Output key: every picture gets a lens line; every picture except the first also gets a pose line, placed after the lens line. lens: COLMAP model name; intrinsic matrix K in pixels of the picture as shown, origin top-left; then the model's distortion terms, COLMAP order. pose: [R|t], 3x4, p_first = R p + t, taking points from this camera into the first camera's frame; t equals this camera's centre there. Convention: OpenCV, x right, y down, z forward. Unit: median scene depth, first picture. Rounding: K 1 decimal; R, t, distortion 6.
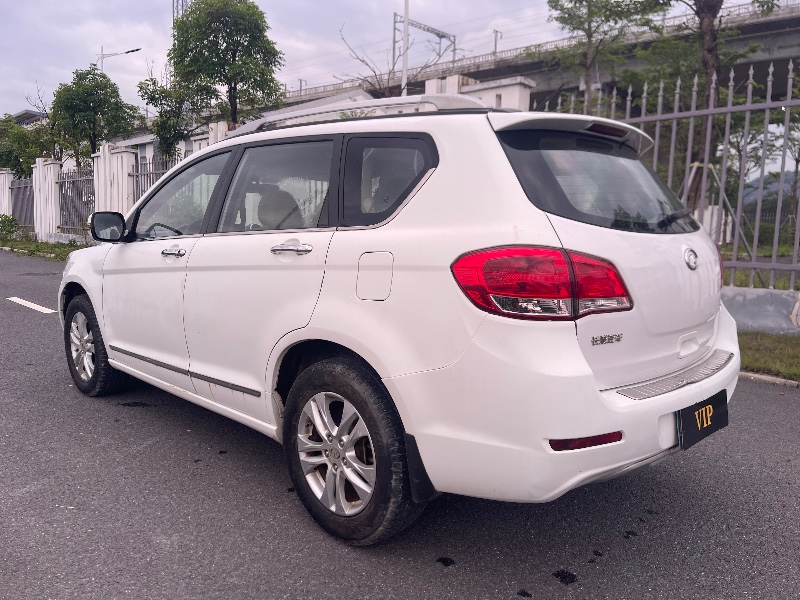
lens RADIAL K [[587.5, 0, 400.6], [0, 587.5, 299.0], [0, 0, 1]] dist [0.014962, 0.002219]
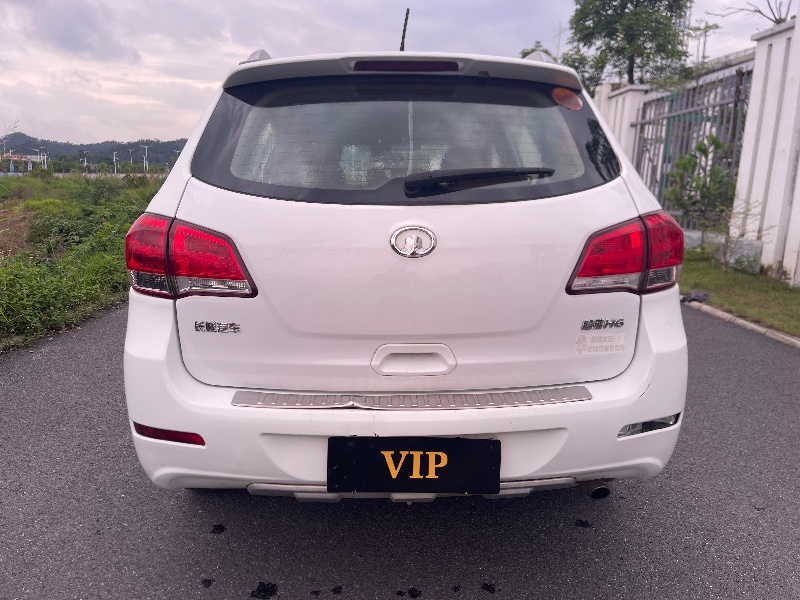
lens RADIAL K [[587.5, 0, 399.9], [0, 587.5, 299.1], [0, 0, 1]] dist [0.014962, 0.002219]
pose [[0.752108, 0.117456, -0.648489, 1.058662], [-0.085555, 0.993065, 0.080641, -0.060897], [0.653463, -0.005169, 0.756941, 0.510483]]
